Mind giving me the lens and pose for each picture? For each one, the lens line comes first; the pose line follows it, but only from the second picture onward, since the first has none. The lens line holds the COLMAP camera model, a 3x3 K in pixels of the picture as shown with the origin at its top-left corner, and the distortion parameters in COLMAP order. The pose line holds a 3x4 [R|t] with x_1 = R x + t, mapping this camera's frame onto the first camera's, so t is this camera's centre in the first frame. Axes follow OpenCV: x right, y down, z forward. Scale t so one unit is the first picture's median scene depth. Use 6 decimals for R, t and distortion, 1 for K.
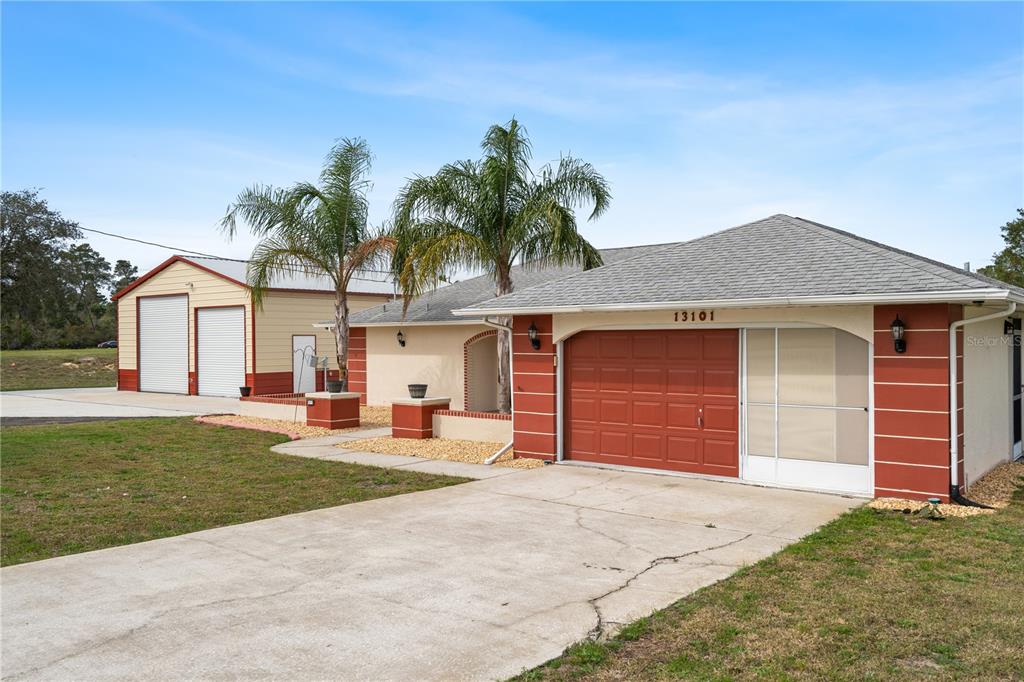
lens RADIAL K [[844.0, 0, 512.0], [0, 844.0, 341.0], [0, 0, 1]] dist [0.000502, 0.000927]
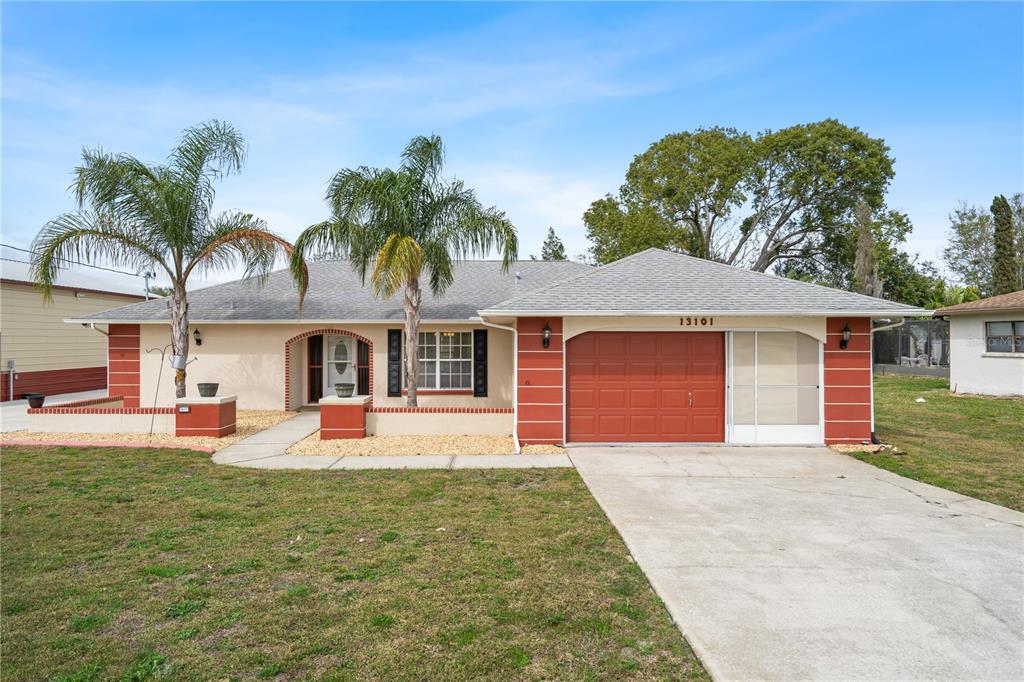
lens RADIAL K [[653.5, 0, 512.0], [0, 653.5, 341.0], [0, 0, 1]] dist [0.005635, 0.001413]
pose [[0.767840, 0.001030, 0.640640, -0.653277], [-0.002301, 0.999997, 0.001150, 0.000032], [-0.640637, -0.002358, 0.767840, 0.408525]]
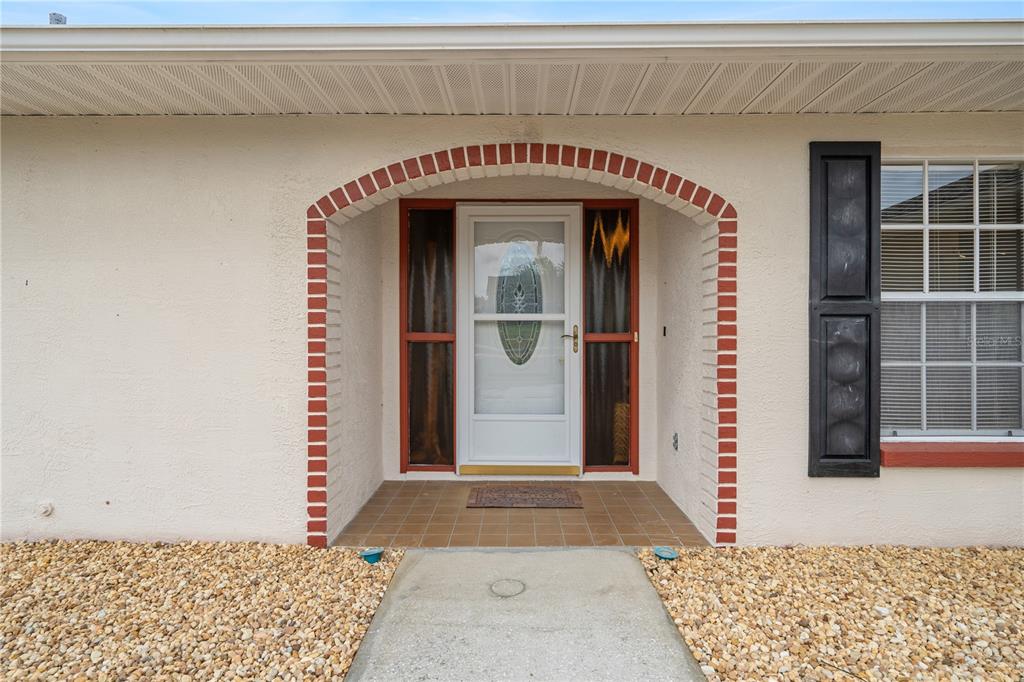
lens RADIAL K [[528.8, 0, 511.0], [0, 528.8, 328.8], [0, 0, 1]] dist [-0.000769, -0.000118]
pose [[0.785903, 0.005530, 0.618325, -0.182073], [0.000250, 0.999957, -0.009261, 0.062601], [-0.618349, 0.007432, 0.785868, 1.608314]]
